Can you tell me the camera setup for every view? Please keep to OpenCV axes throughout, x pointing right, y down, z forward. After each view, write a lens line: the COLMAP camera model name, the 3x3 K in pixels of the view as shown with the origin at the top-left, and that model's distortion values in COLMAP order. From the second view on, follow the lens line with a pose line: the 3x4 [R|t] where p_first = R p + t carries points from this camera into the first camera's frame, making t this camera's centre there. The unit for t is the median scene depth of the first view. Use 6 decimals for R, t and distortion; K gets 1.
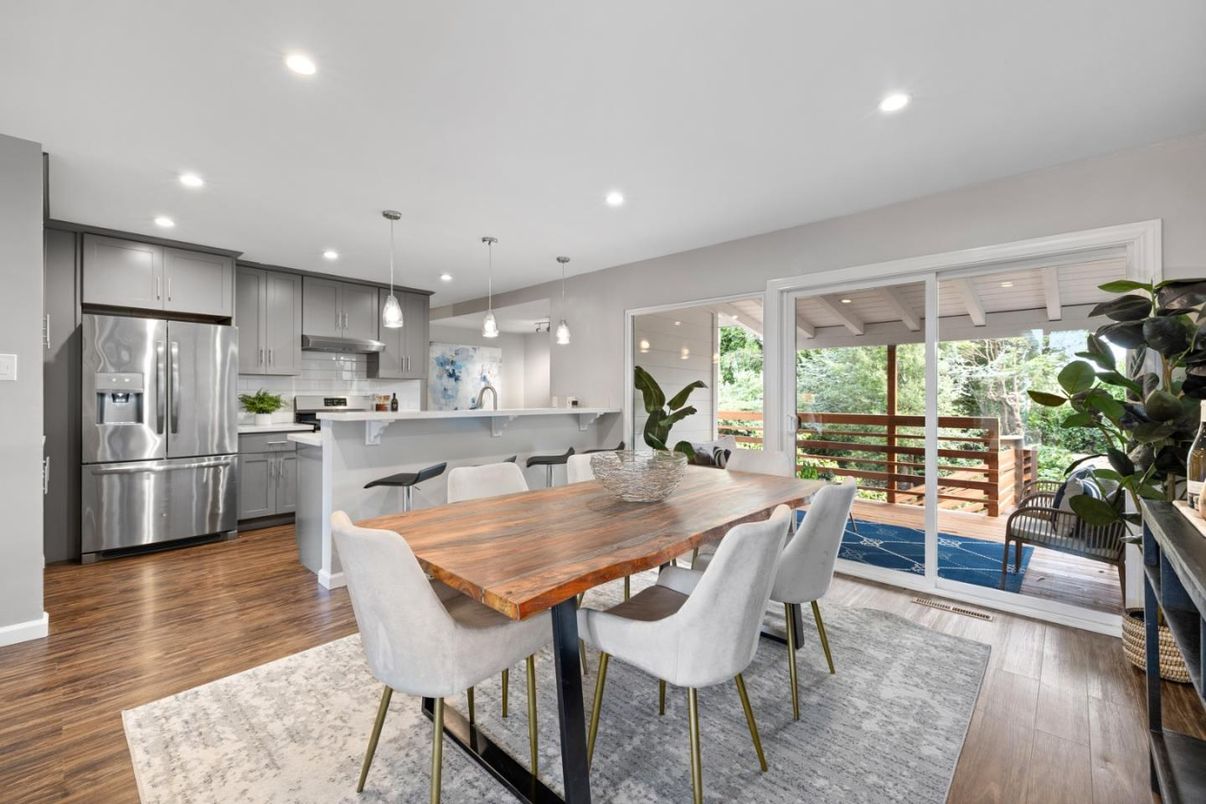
lens RADIAL K [[498.3, 0, 598.3], [0, 498.3, 395.7], [0, 0, 1]] dist [-0.001766, -0.000046]
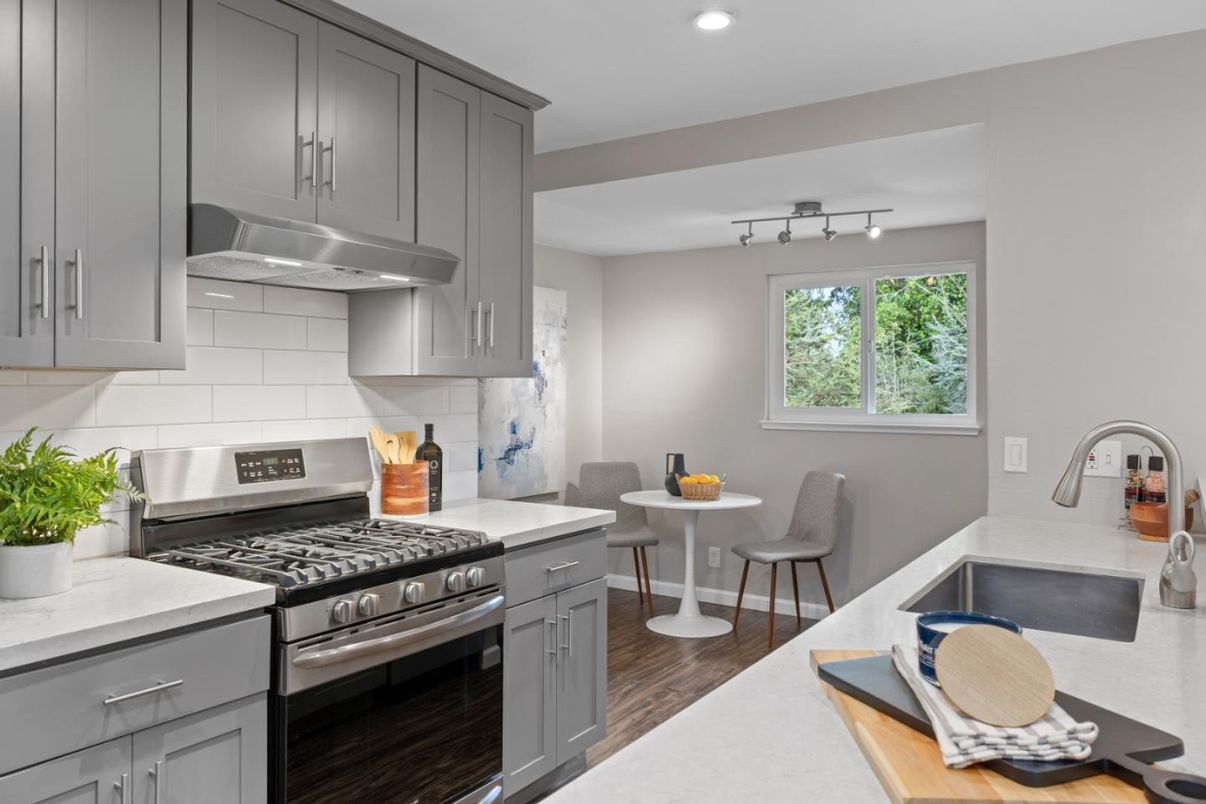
lens RADIAL K [[857.8, 0, 607.2], [0, 857.8, 398.5], [0, 0, 1]] dist [0.005492, 0.001247]
pose [[0.983269, -0.004895, 0.182094, -0.391552], [0.003053, 0.999941, 0.010393, -0.025359], [-0.182134, -0.009663, 0.983226, 0.460017]]
